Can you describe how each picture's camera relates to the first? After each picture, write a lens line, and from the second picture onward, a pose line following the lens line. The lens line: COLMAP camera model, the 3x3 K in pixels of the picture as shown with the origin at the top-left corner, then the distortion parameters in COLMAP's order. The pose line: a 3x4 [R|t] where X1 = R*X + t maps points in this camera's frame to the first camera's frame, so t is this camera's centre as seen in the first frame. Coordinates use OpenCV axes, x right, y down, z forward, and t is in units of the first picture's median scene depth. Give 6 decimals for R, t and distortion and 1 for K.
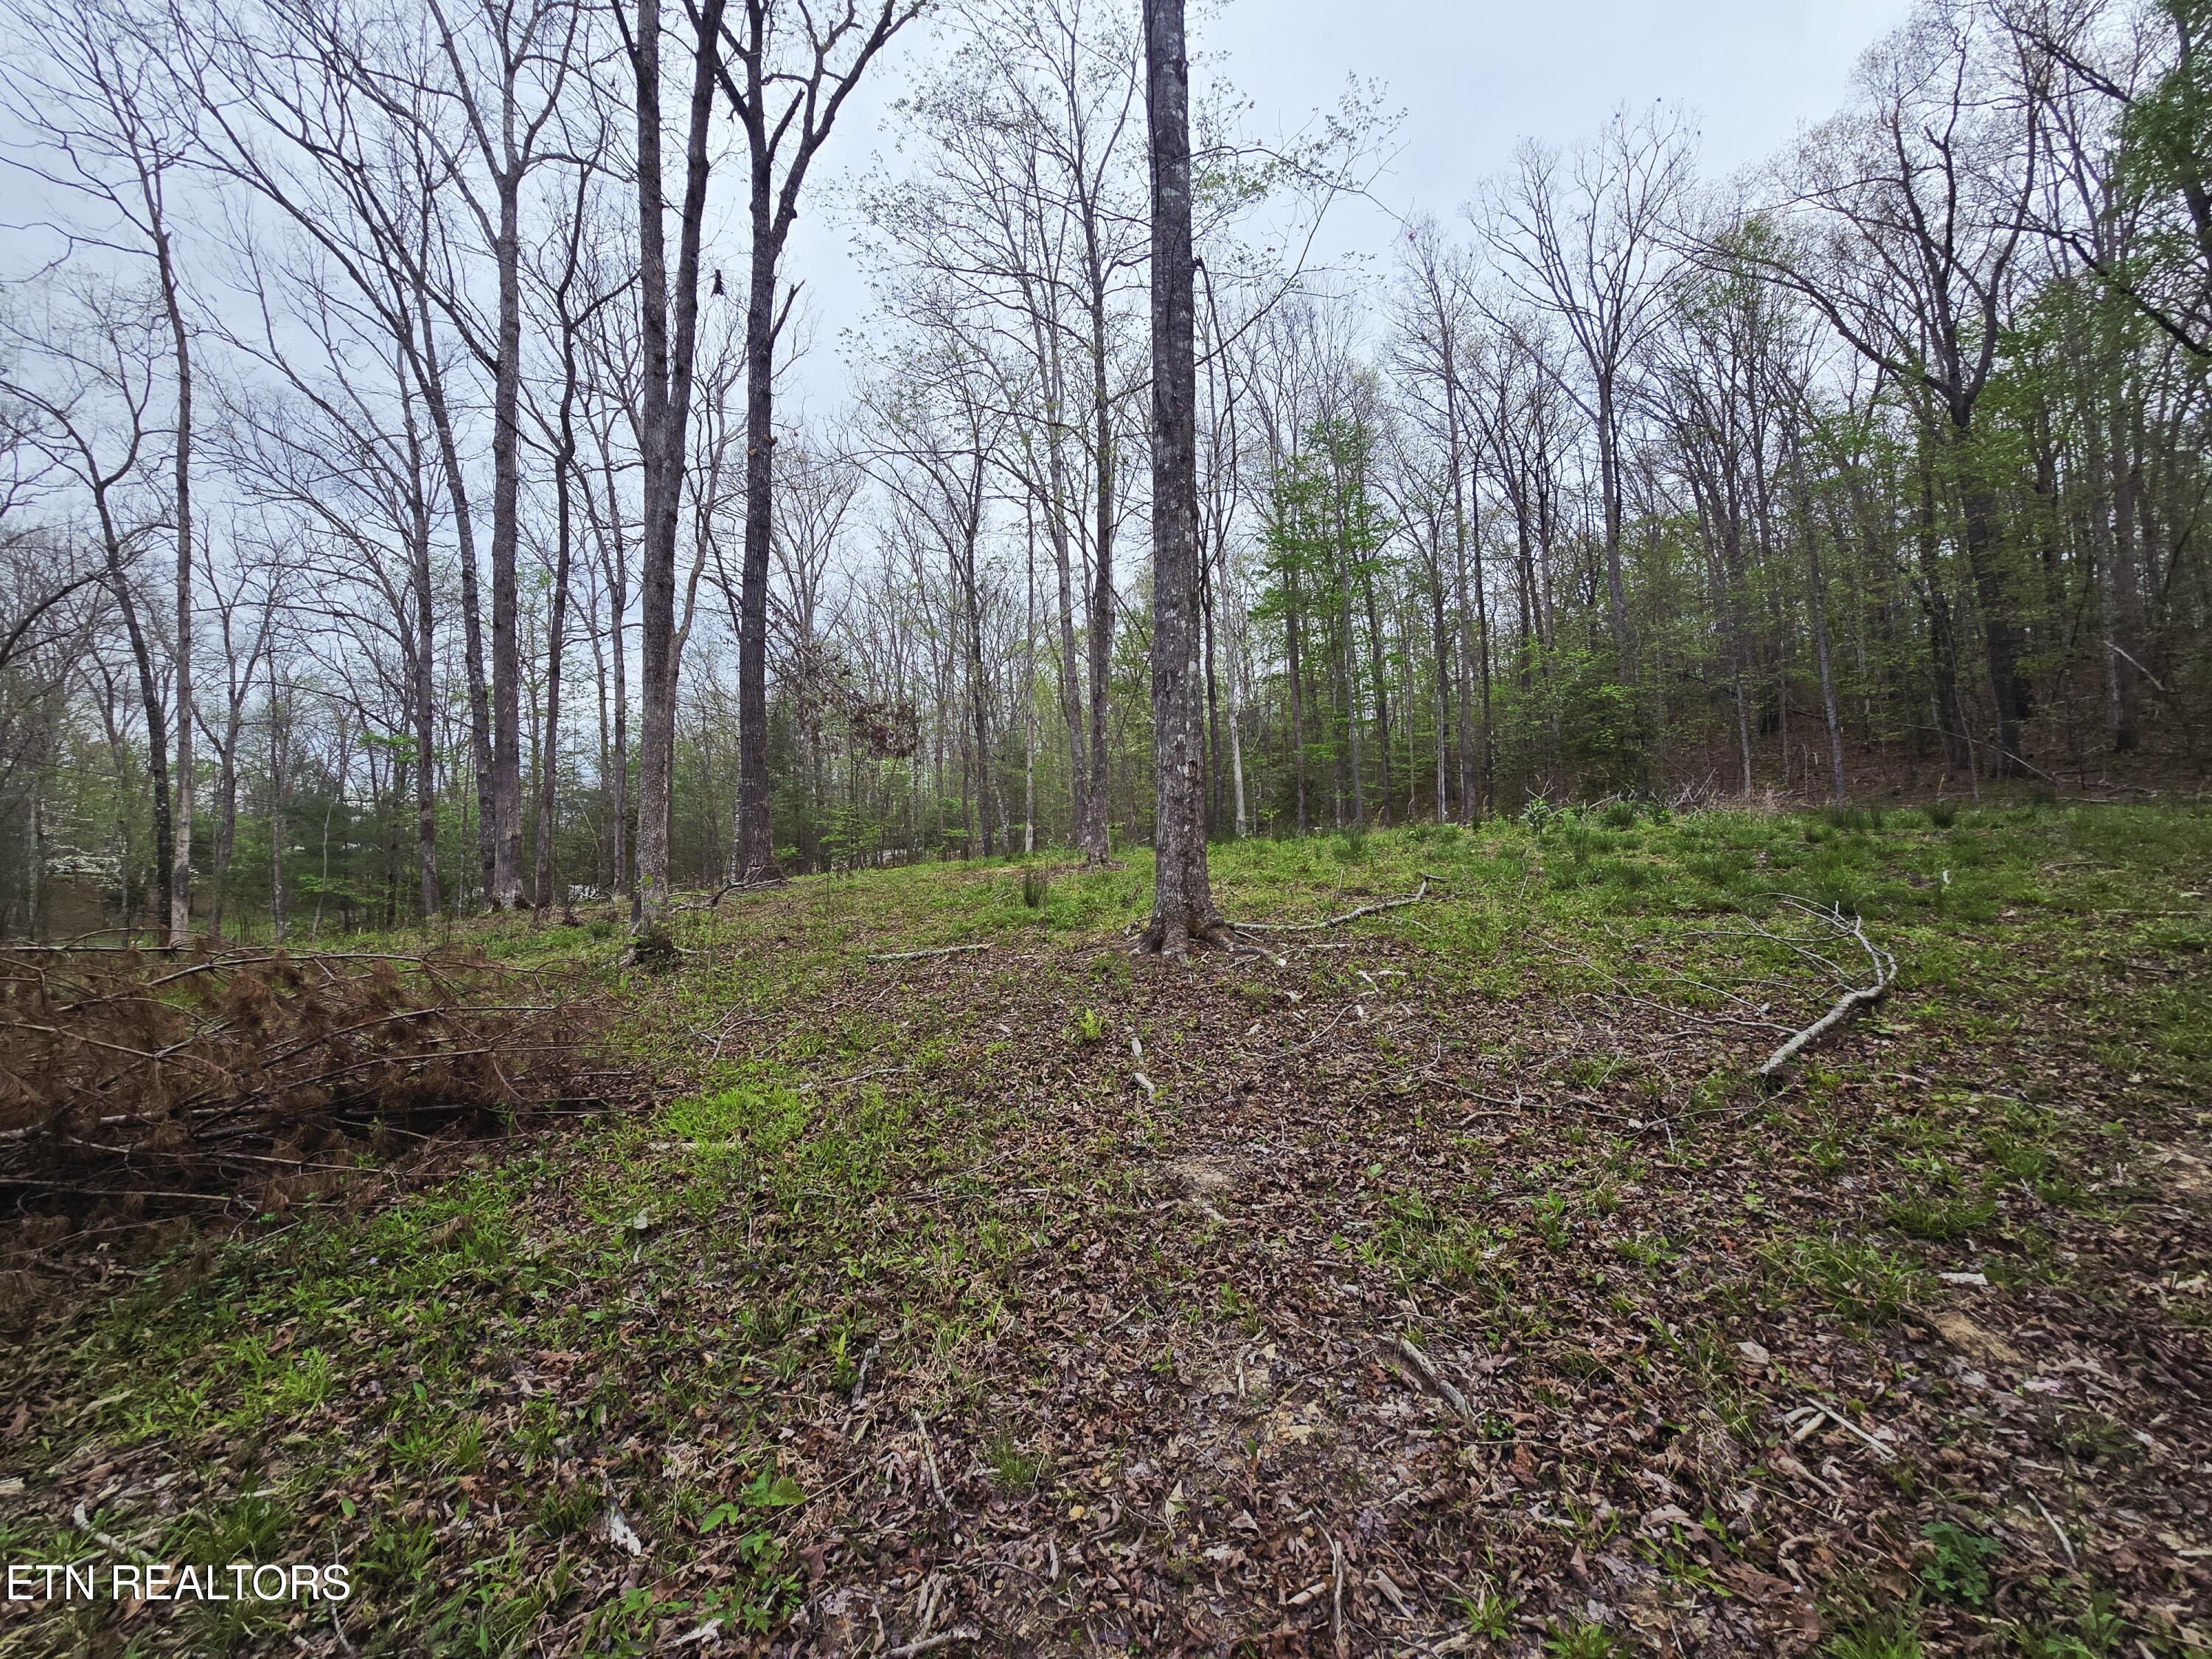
lens RADIAL K [[903.8, 0, 1106.0], [0, 903.8, 829.5], [0, 0, 1]] dist [-0.000598, 0.000247]
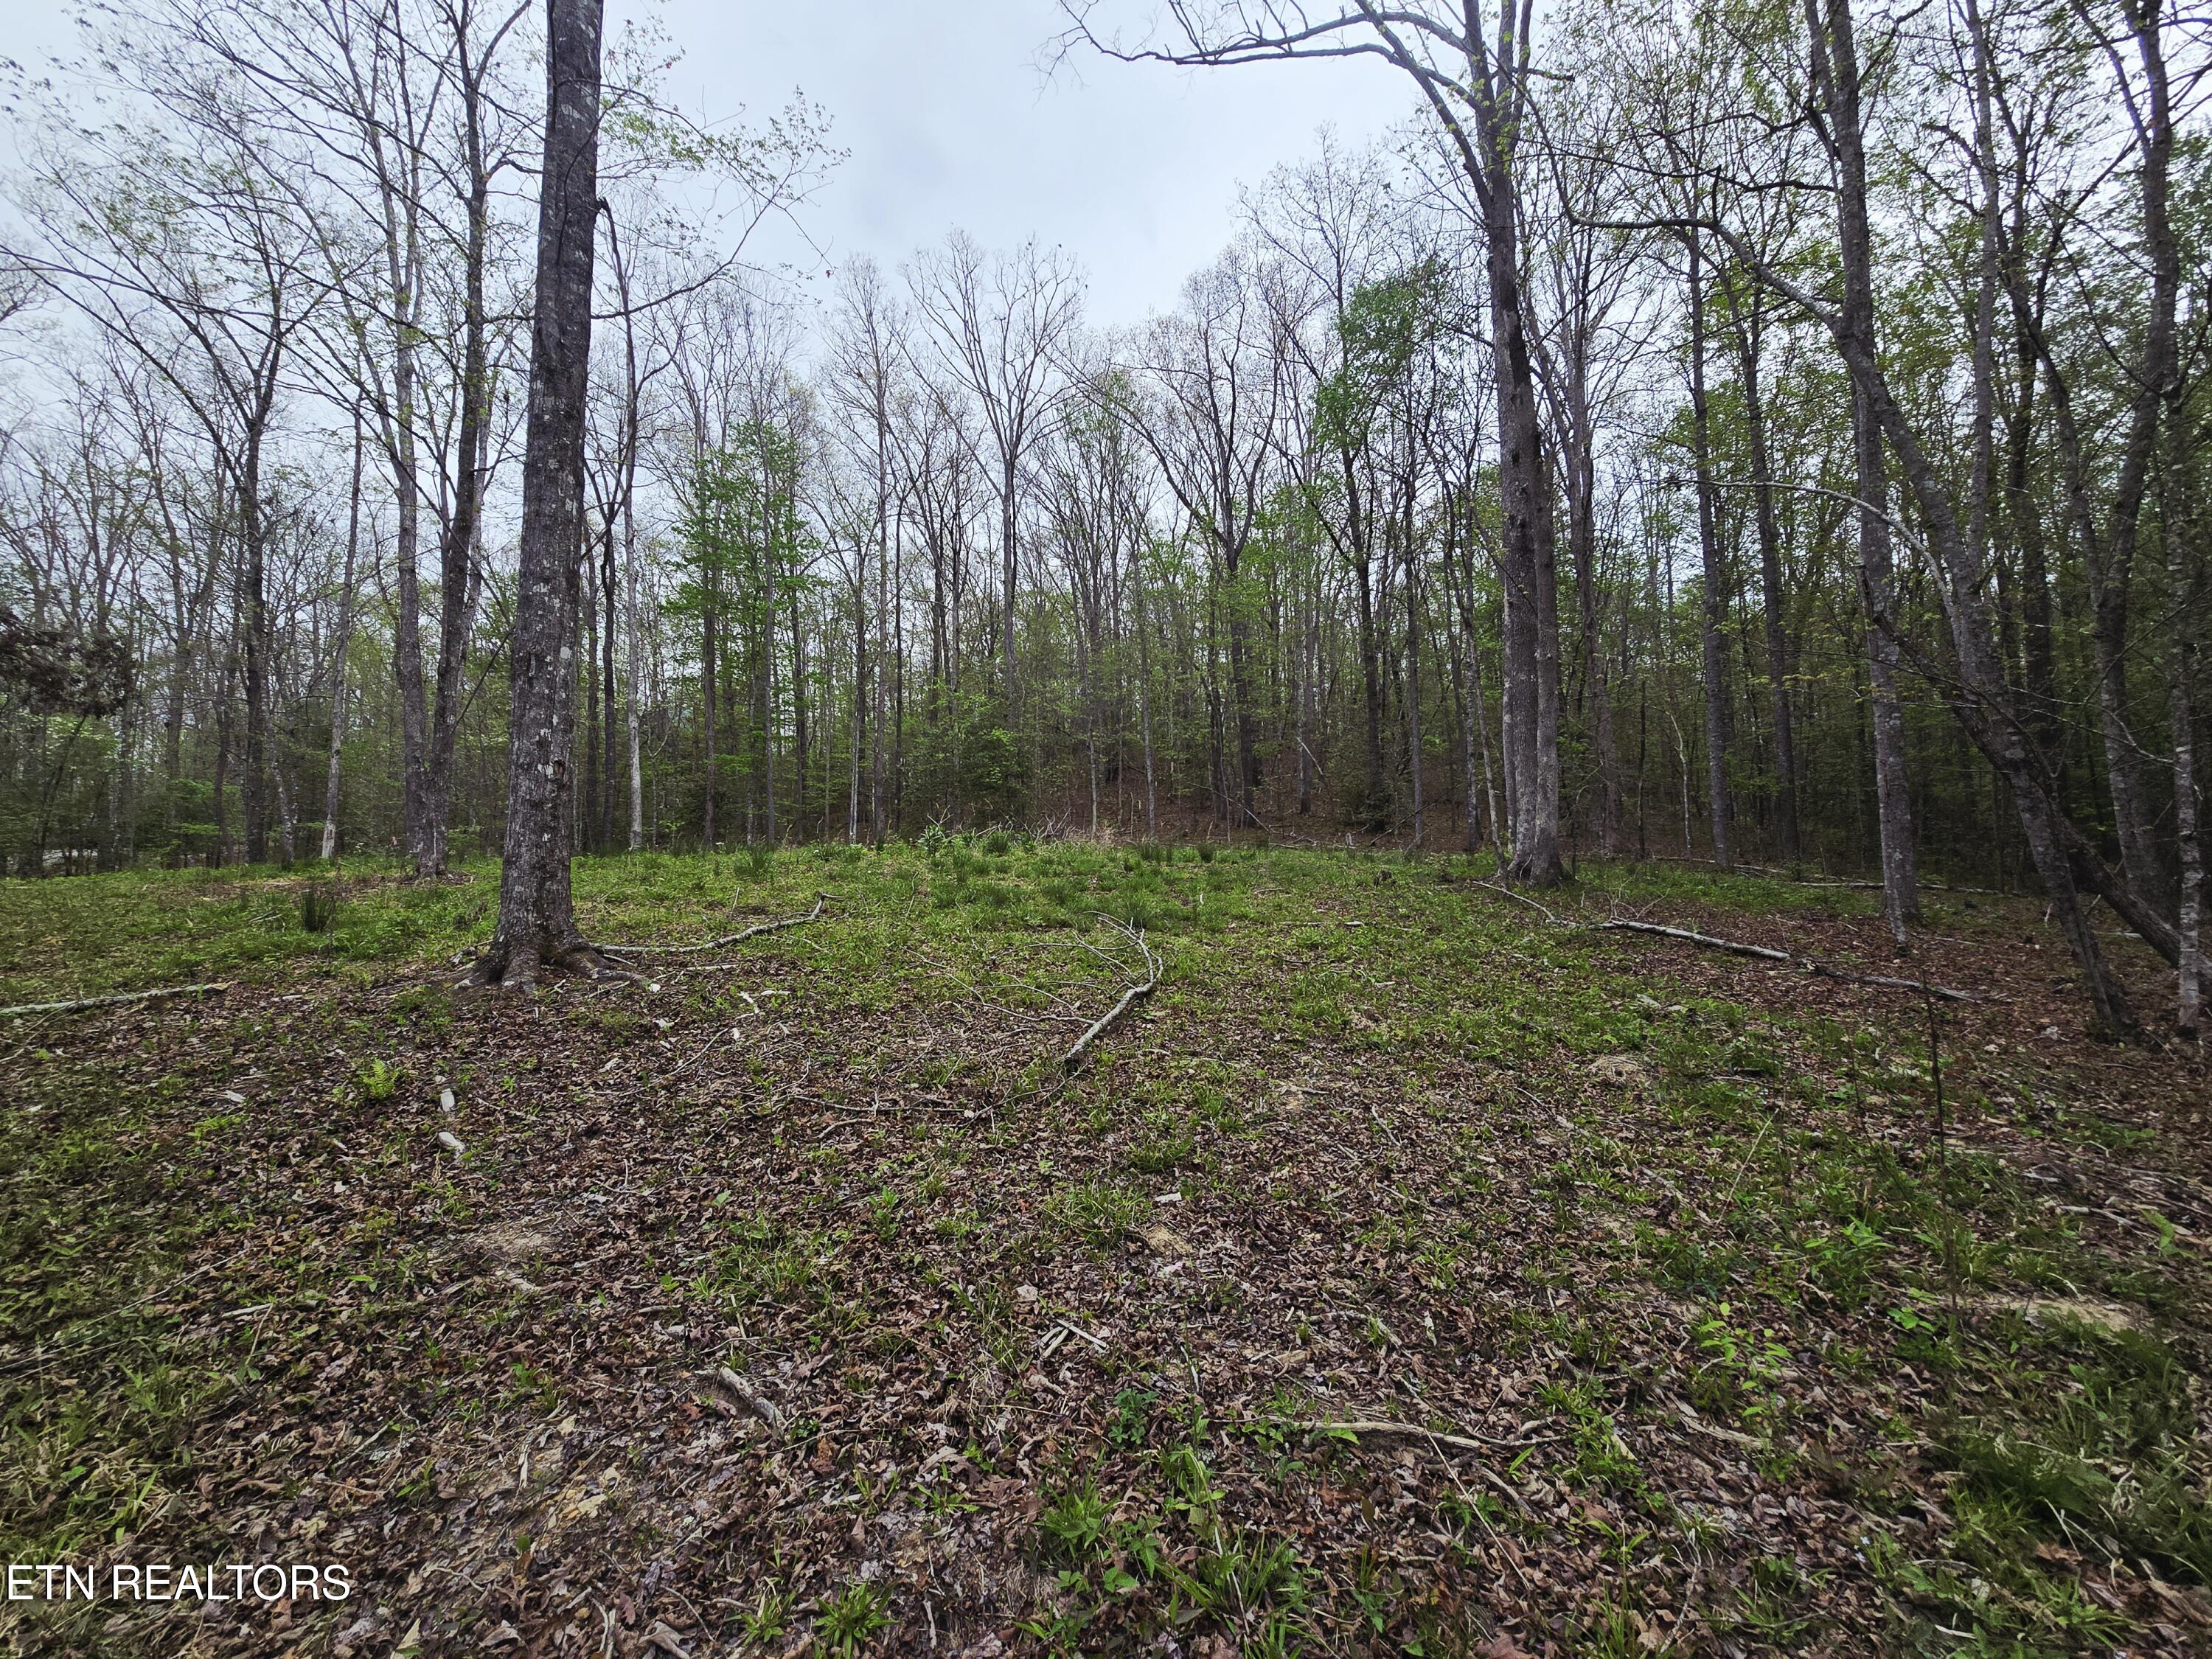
lens RADIAL K [[903.8, 0, 1106.0], [0, 903.8, 829.5], [0, 0, 1]] dist [-0.000598, 0.000247]
pose [[0.812945, 0.049961, 0.580193, 0.016713], [-0.037978, 0.998740, -0.032789, -0.000701], [-0.581100, 0.004621, 0.813819, -0.010212]]
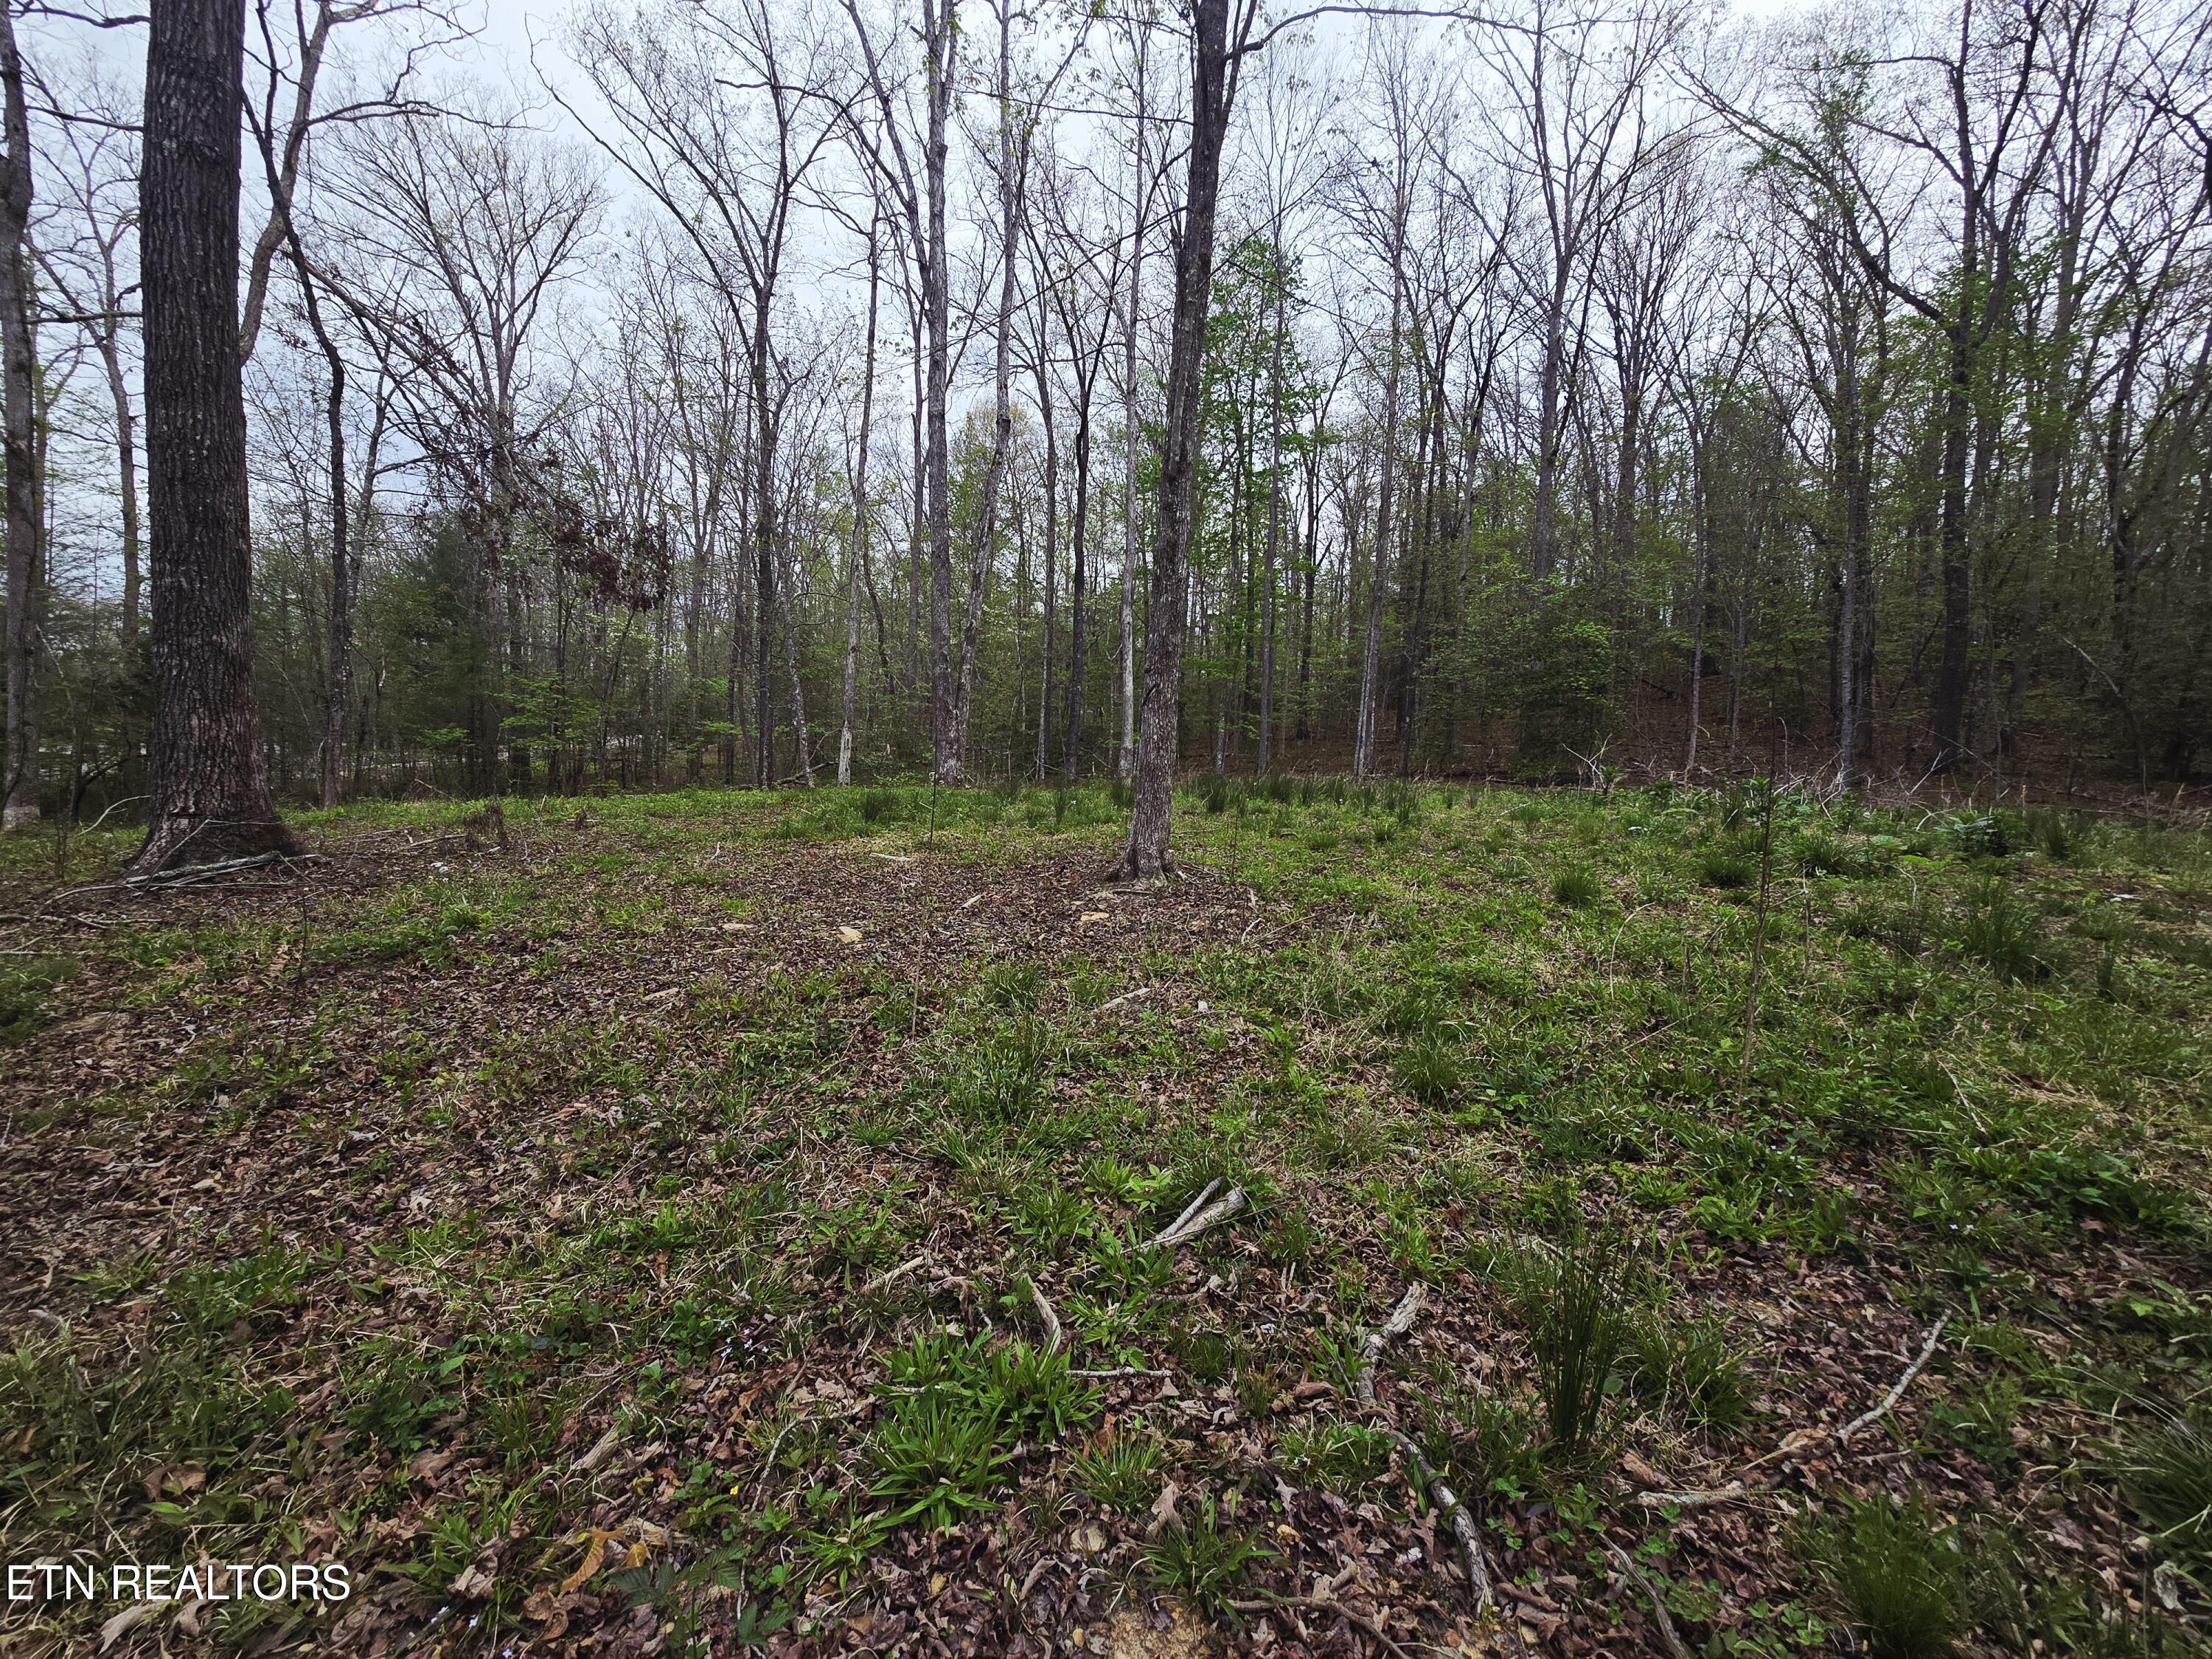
lens RADIAL K [[903.8, 0, 1106.0], [0, 903.8, 829.5], [0, 0, 1]] dist [-0.000598, 0.000247]
pose [[0.963824, 0.060542, 0.259574, -0.237272], [-0.085980, 0.992422, 0.087784, -0.028763], [-0.252293, -0.106927, 0.961725, 1.025409]]
